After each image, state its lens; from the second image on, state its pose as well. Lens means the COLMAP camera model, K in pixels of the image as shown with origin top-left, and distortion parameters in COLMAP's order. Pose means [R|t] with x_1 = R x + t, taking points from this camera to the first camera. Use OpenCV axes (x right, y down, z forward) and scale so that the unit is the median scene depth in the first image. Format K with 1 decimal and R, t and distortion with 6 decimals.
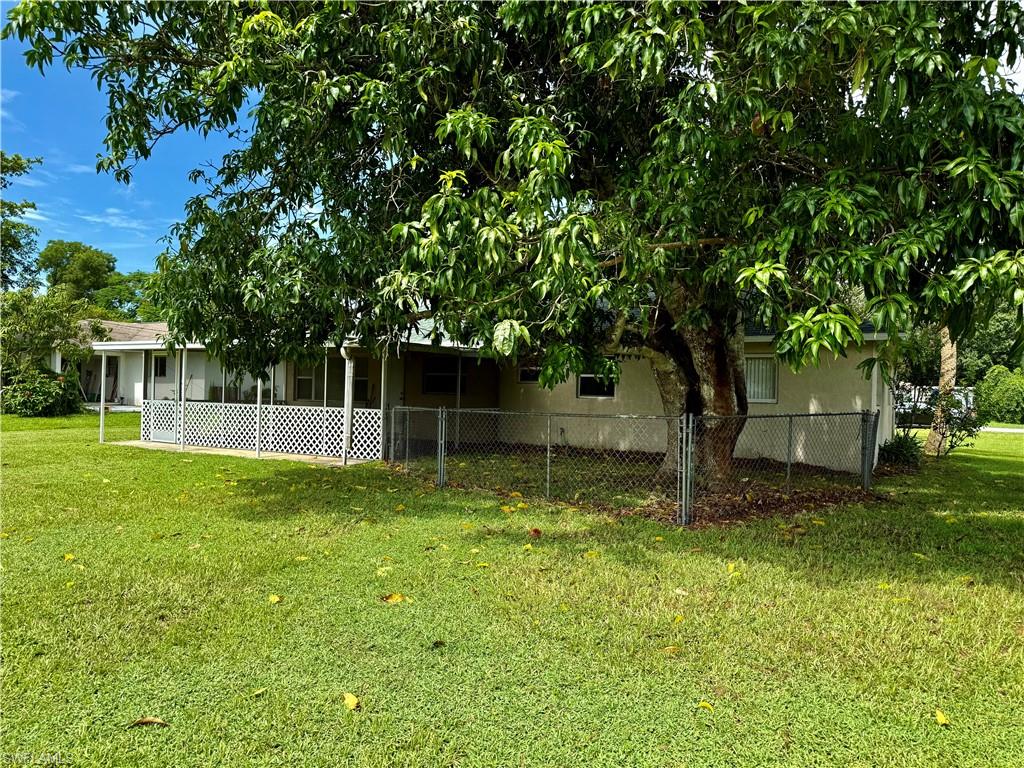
lens RADIAL K [[717.6, 0, 514.5], [0, 717.6, 389.3], [0, 0, 1]] dist [0.020965, -0.026065]
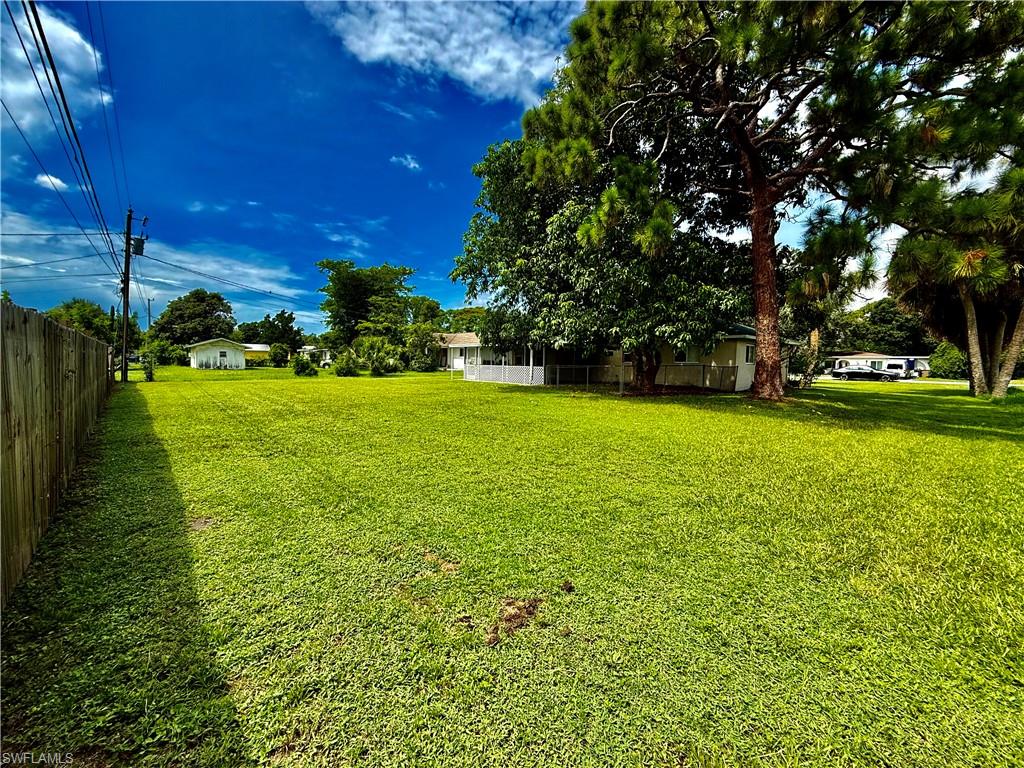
lens RADIAL K [[407.8, 0, 509.5], [0, 407.8, 384.4], [0, 0, 1]] dist [-0.002147, 0.000085]
pose [[0.948936, 0.009201, -0.315333, 0.188317], [0.008027, 0.998547, 0.053293, 0.010566], [0.315365, -0.053103, 0.947483, -0.551211]]
